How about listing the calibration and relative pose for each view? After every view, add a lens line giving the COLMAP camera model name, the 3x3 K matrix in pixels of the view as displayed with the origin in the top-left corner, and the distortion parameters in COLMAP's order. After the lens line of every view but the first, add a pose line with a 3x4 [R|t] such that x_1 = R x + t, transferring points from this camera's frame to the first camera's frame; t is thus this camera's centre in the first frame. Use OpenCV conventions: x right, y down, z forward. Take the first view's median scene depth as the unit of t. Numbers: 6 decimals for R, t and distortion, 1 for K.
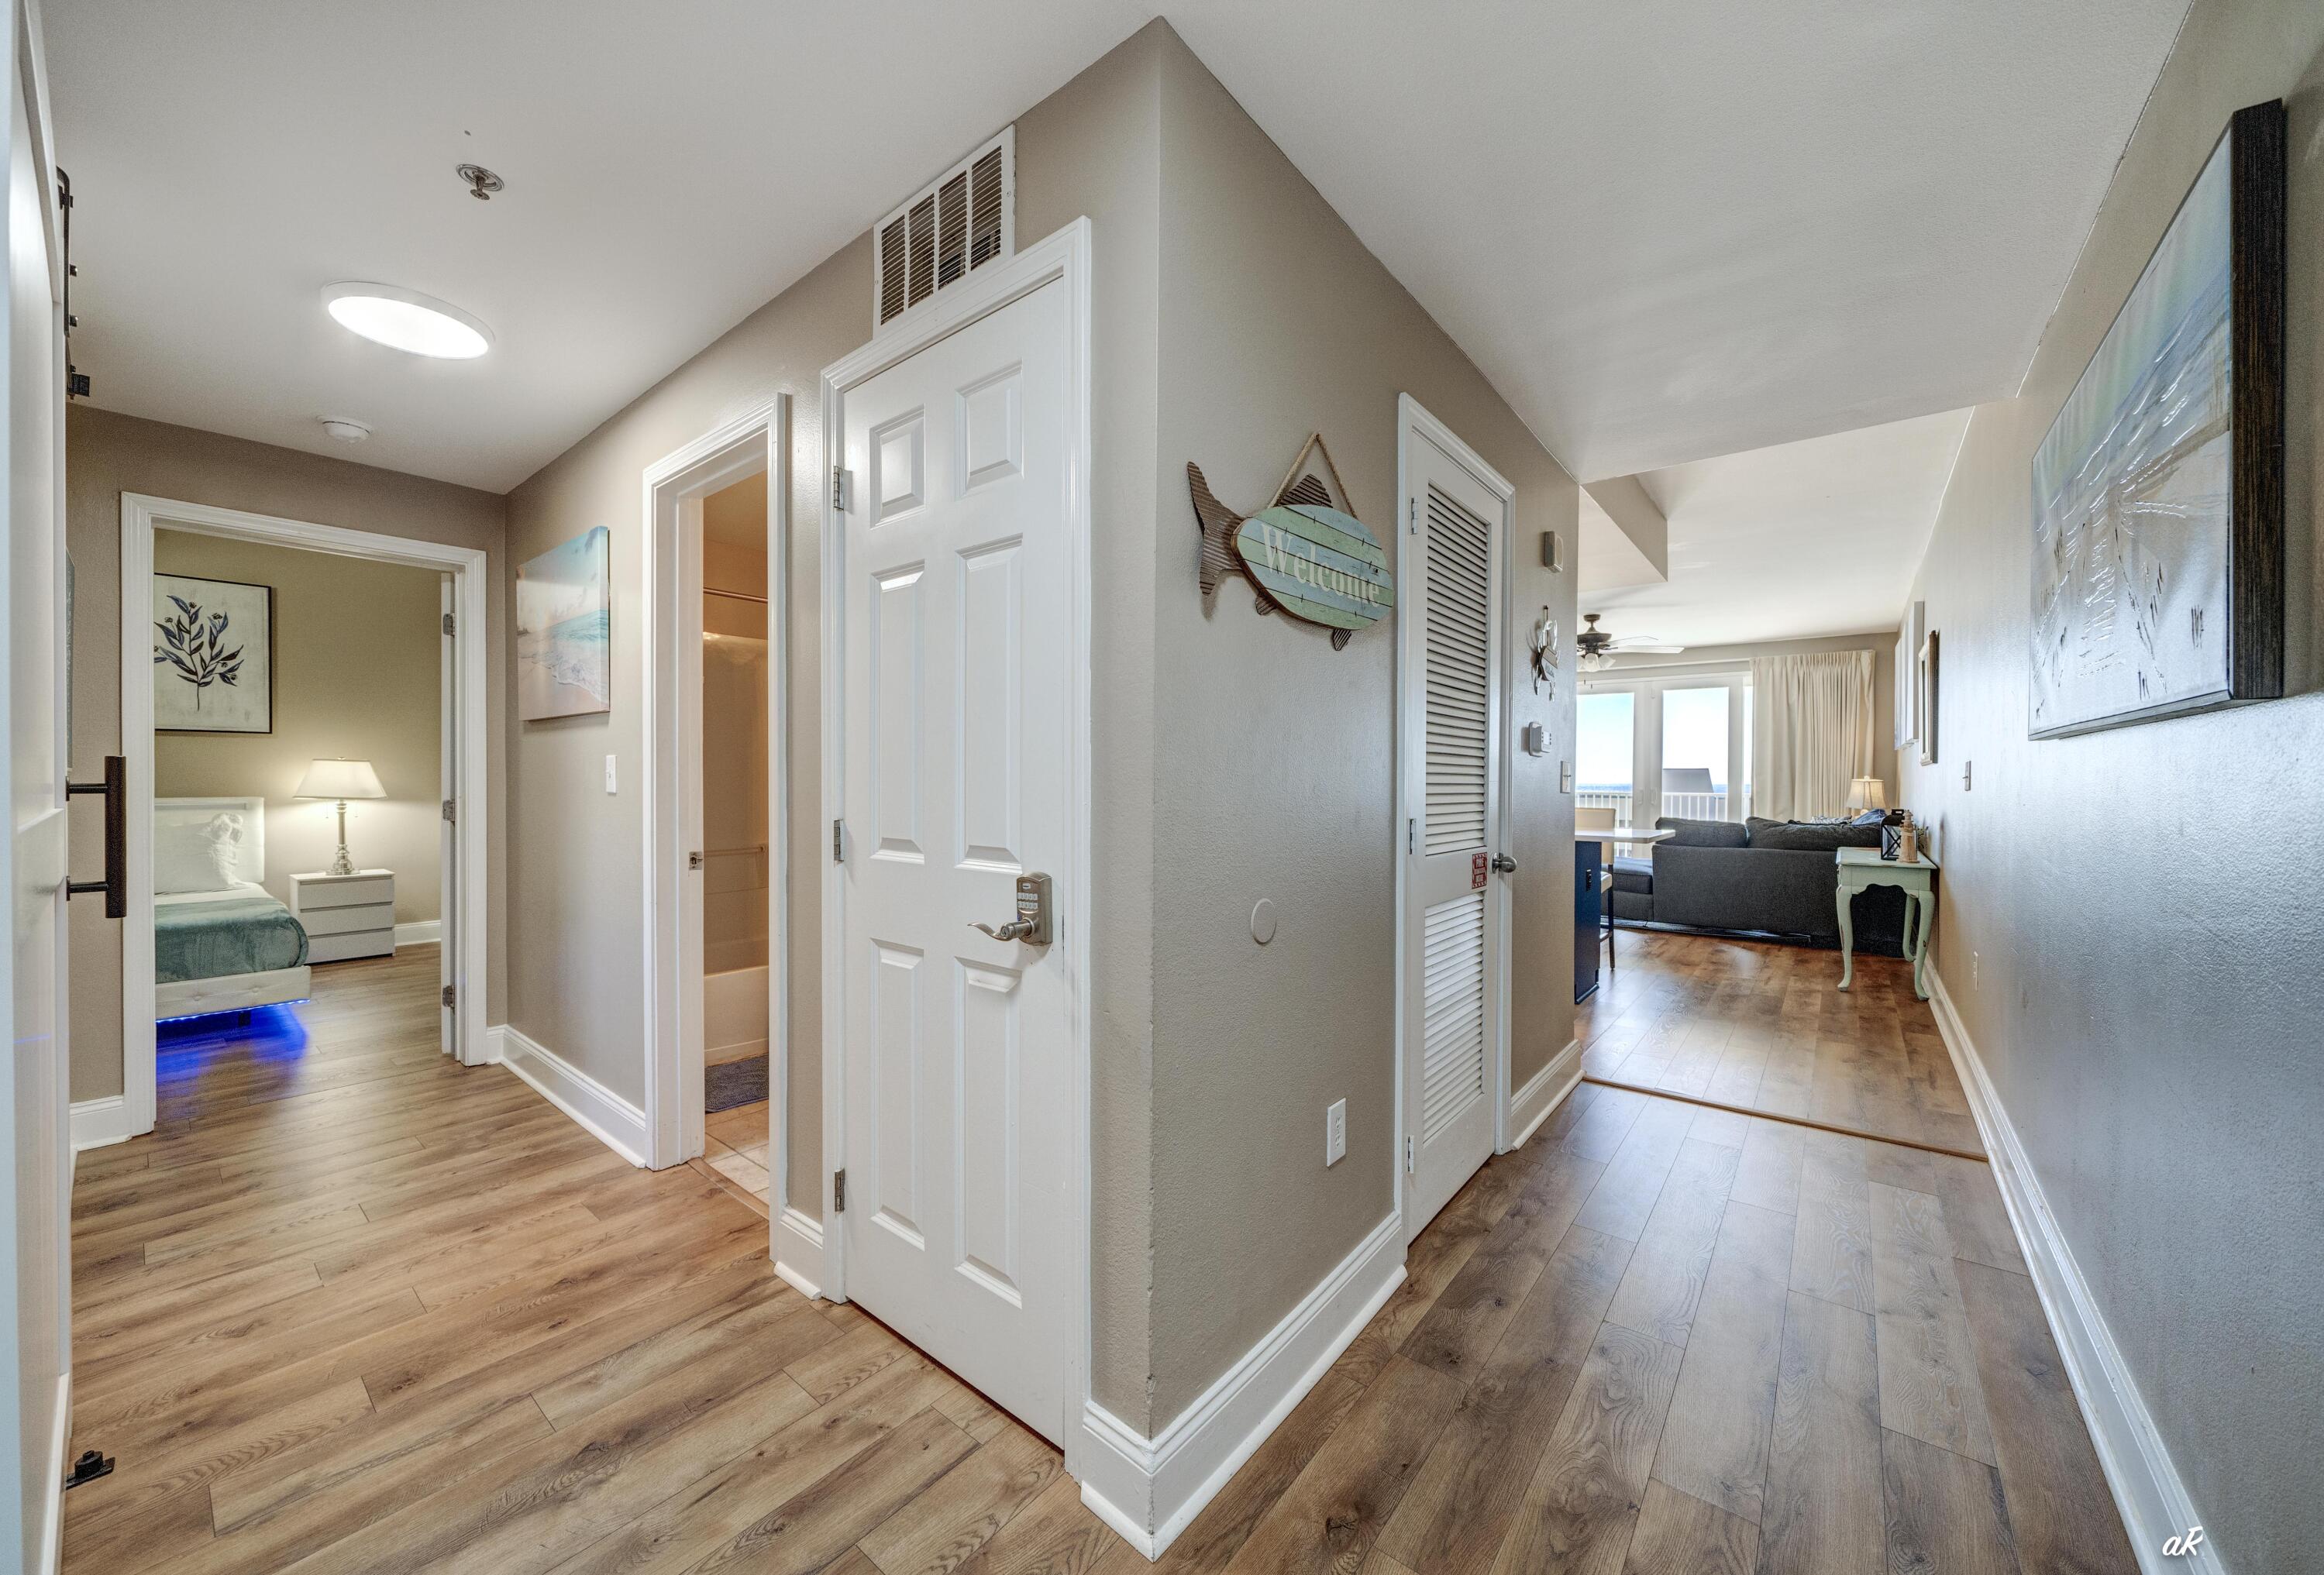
lens RADIAL K [[865.3, 0, 1162.0], [0, 865.3, 787.5], [0, 0, 1]] dist [-0.001037, -0.000216]
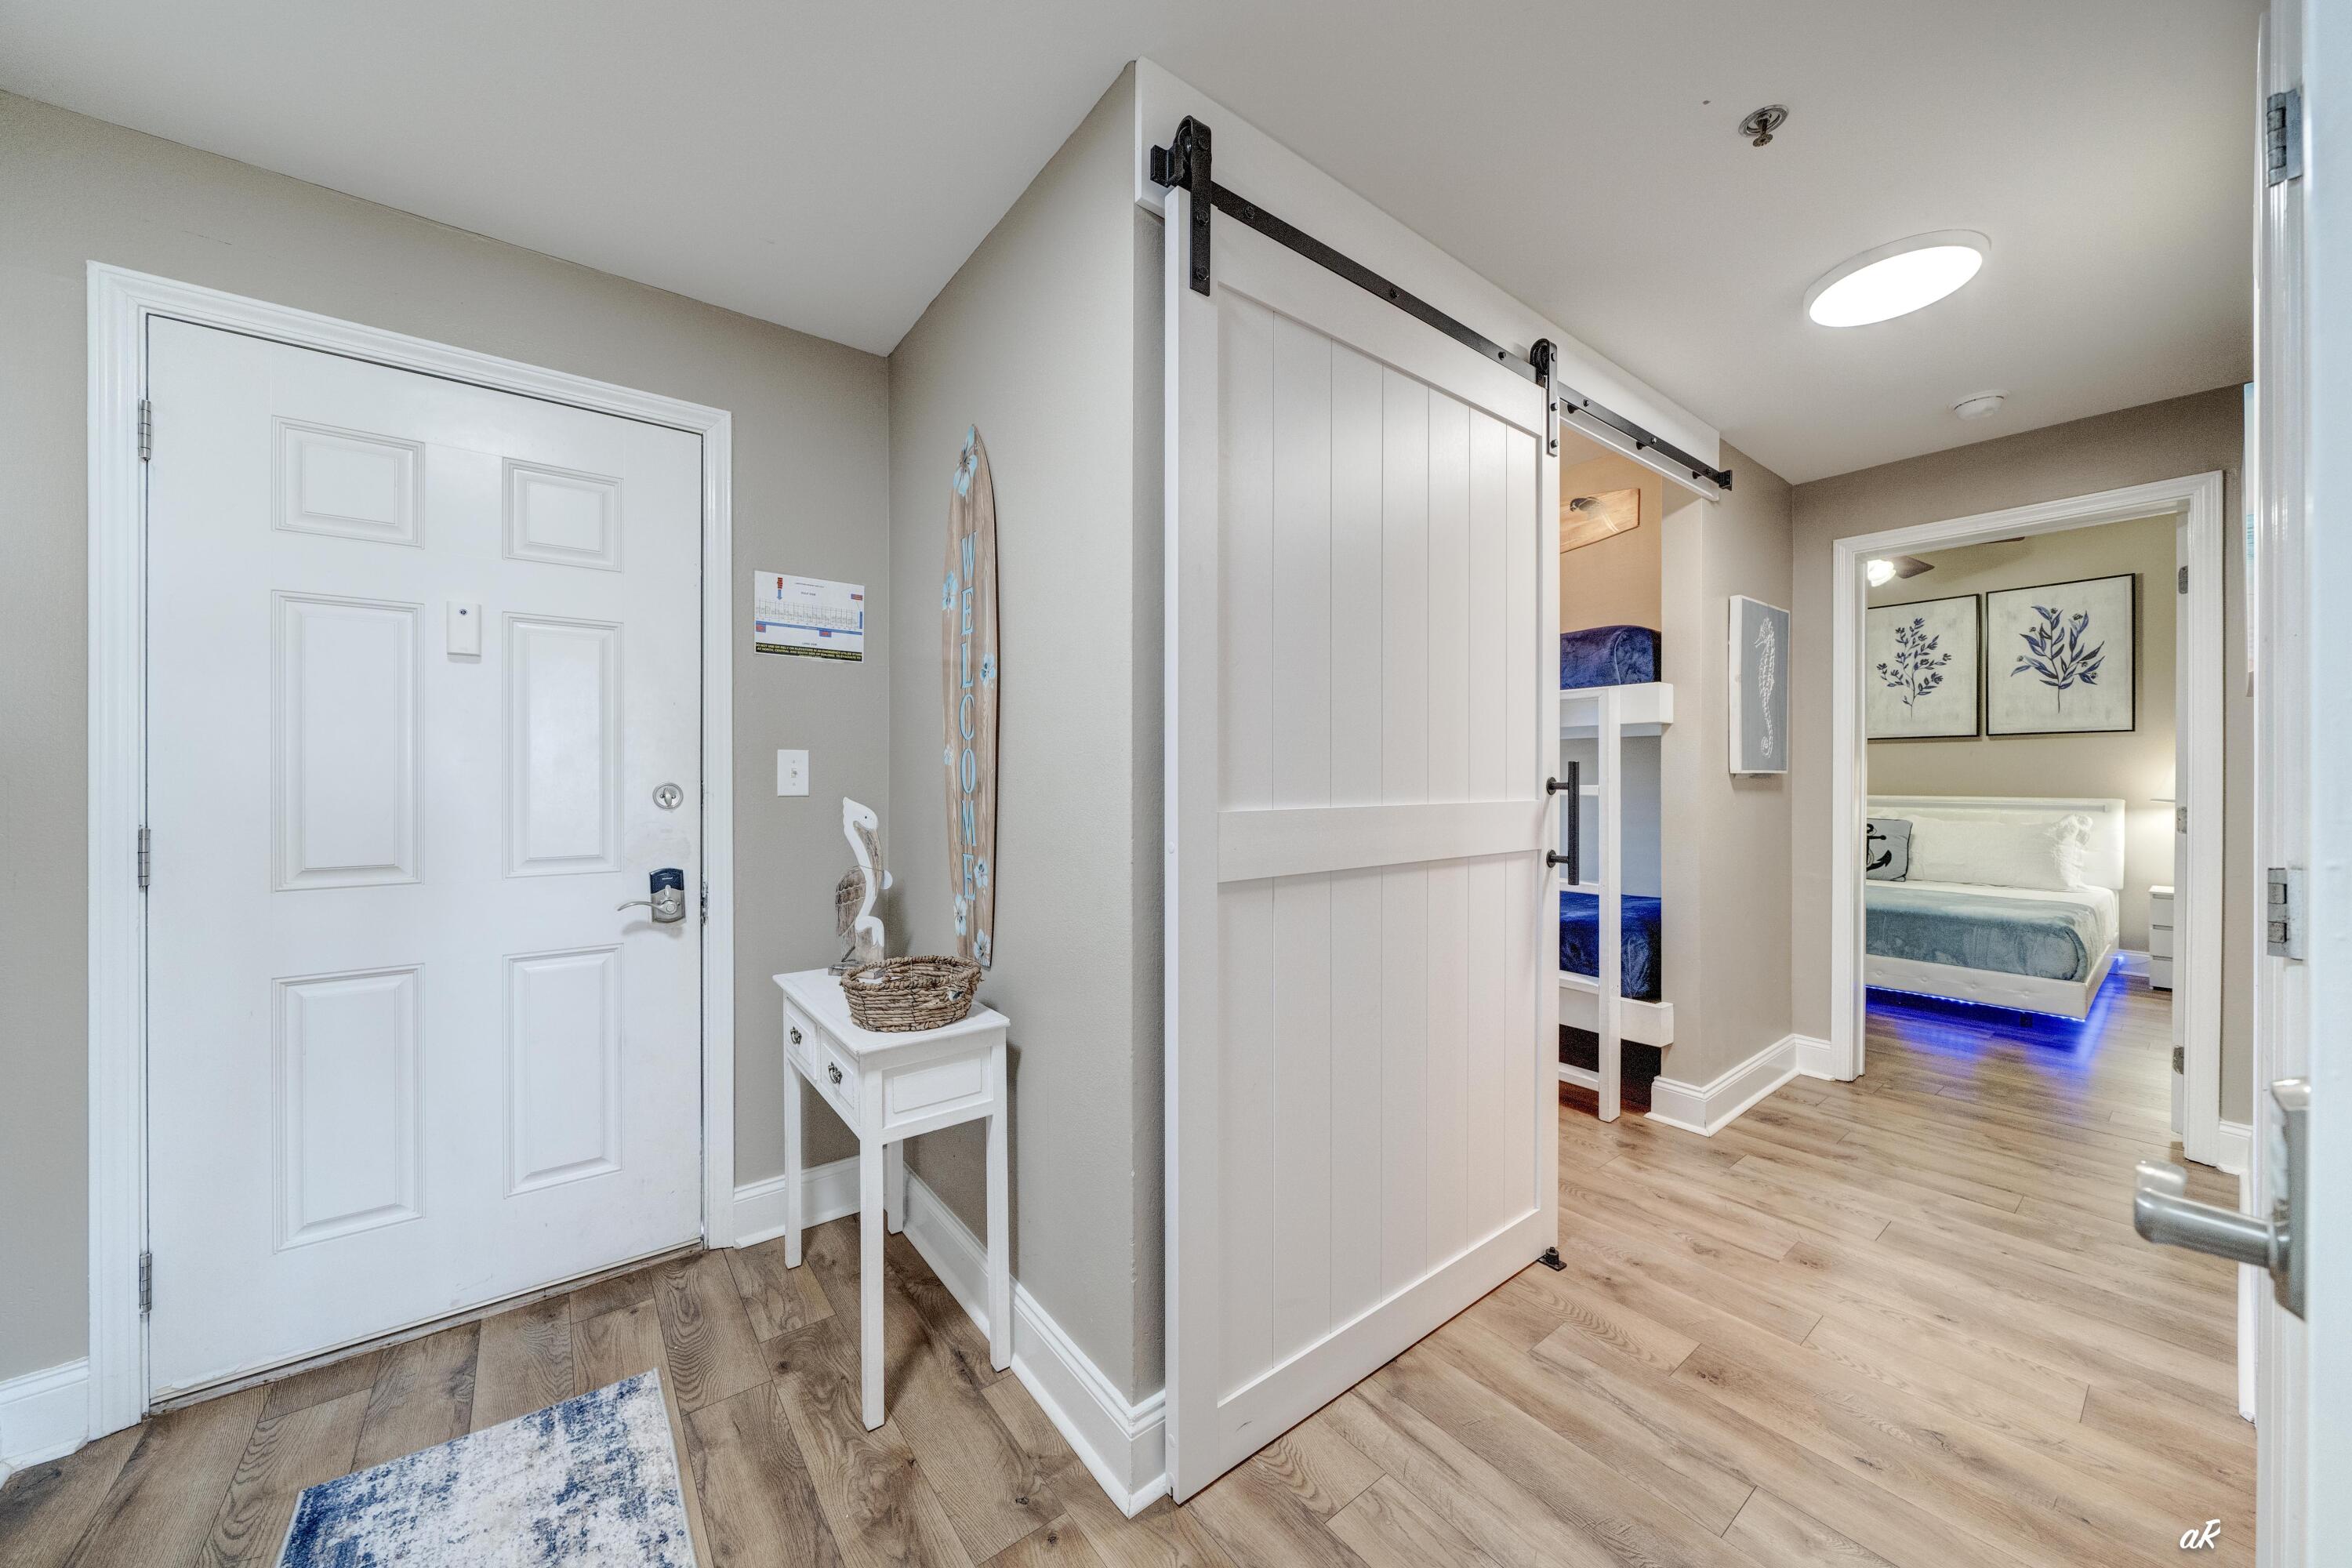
lens RADIAL K [[811.4, 0, 1153.3], [0, 811.4, 777.0], [0, 0, 1]] dist [-0.002577, 0.000045]
pose [[-0.232347, -0.005013, -0.972620, 0.126125], [-0.009736, 0.999949, -0.002829, -0.000362], [0.972584, 0.008812, -0.232383, 0.374572]]
